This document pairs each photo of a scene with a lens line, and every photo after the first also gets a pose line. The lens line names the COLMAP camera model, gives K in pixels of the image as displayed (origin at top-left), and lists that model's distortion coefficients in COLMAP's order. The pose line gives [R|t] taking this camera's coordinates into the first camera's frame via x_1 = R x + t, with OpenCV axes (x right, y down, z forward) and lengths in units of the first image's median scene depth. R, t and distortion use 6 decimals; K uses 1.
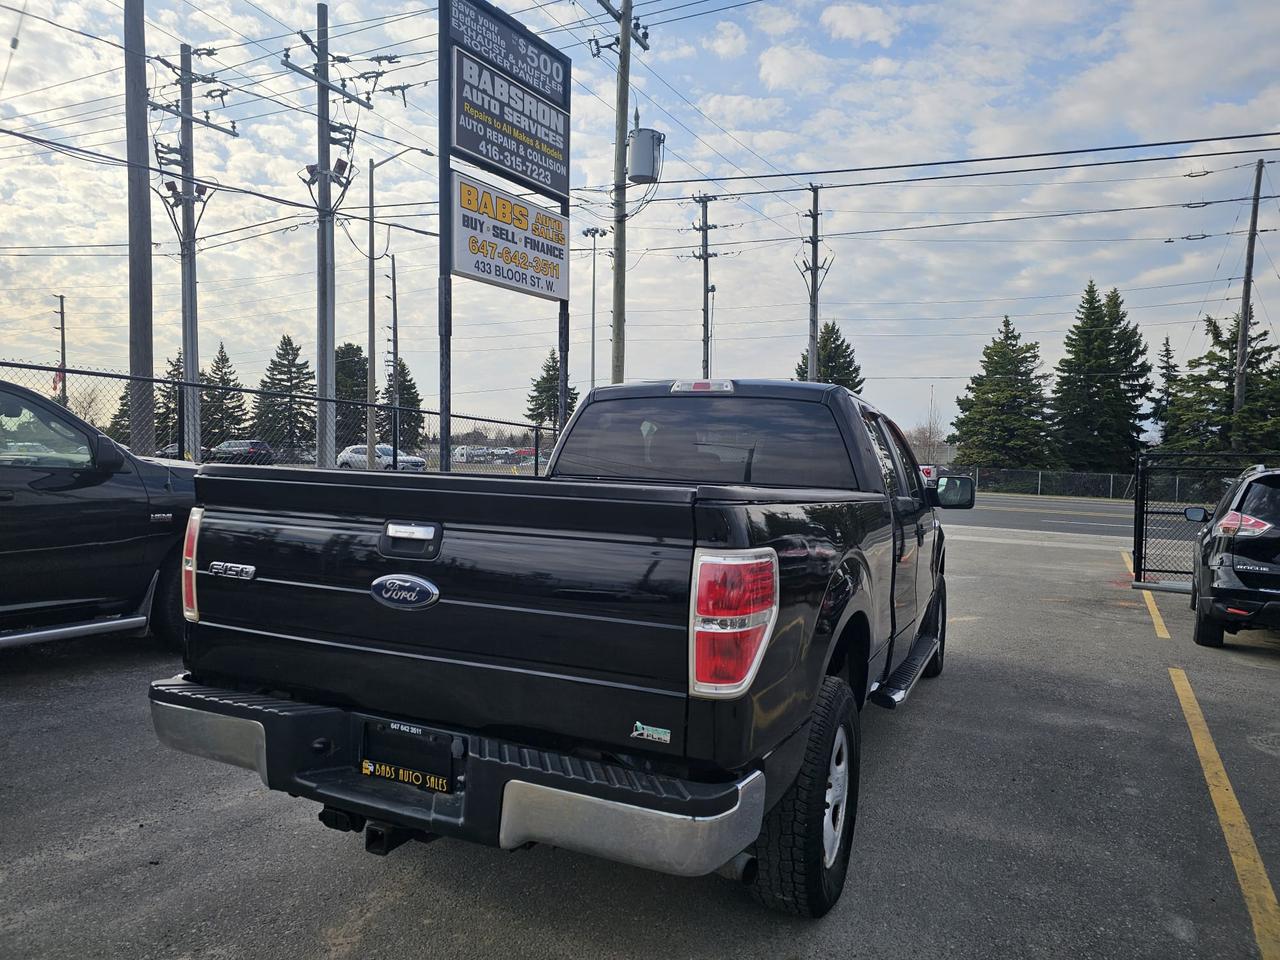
lens RADIAL K [[852.8, 0, 652.8], [0, 852.8, 508.0], [0, 0, 1]] dist [0.057208, -0.054100]
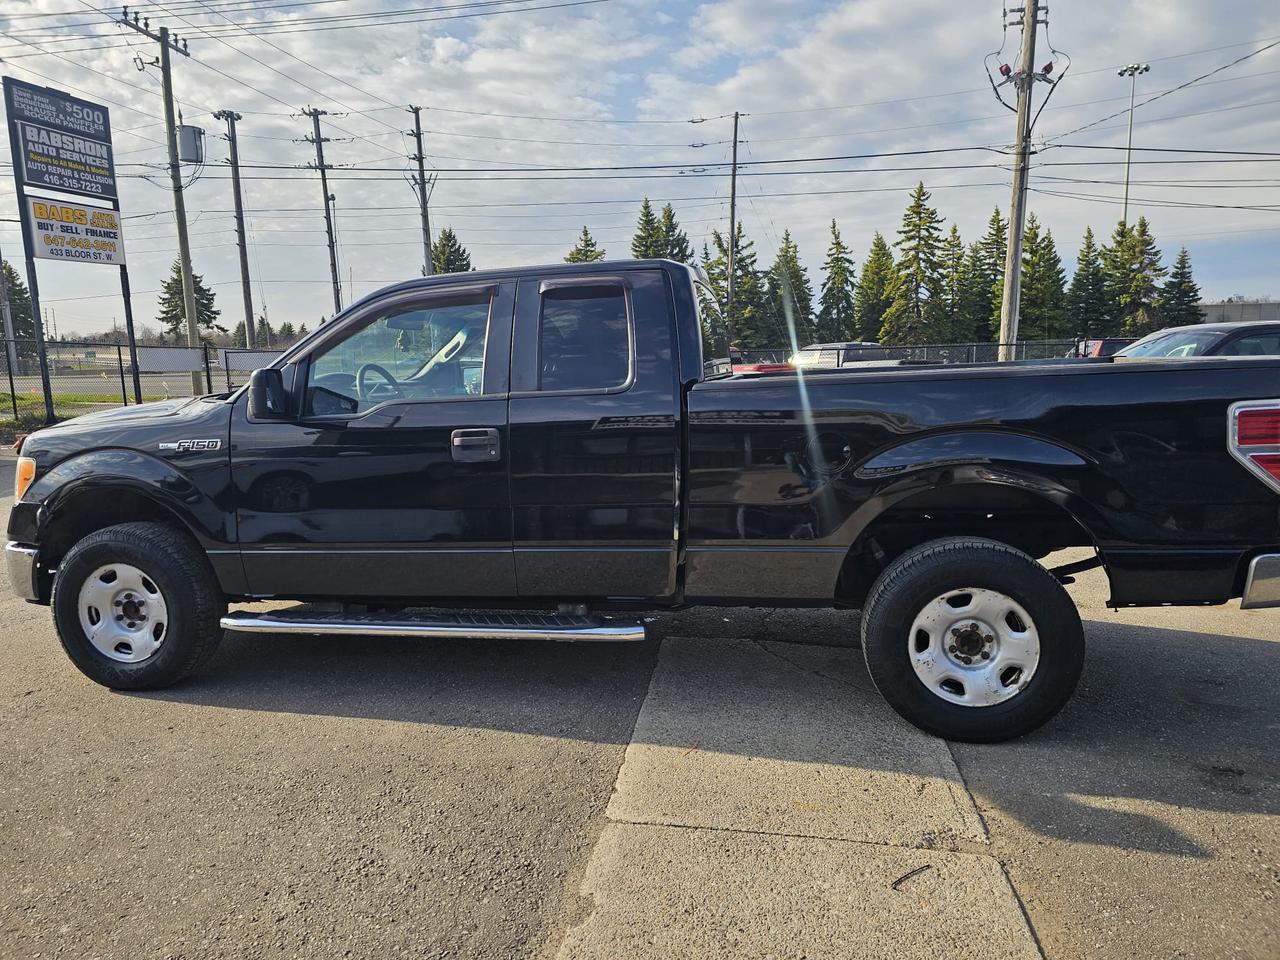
lens RADIAL K [[852.8, 0, 641.5], [0, 852.8, 474.6], [0, 0, 1]] dist [0.057208, -0.054100]
pose [[0.943916, -0.095187, 0.316168, 0.261940], [0.065698, 0.992543, 0.102677, 0.037649], [-0.323584, -0.076147, 0.943130, -0.846243]]
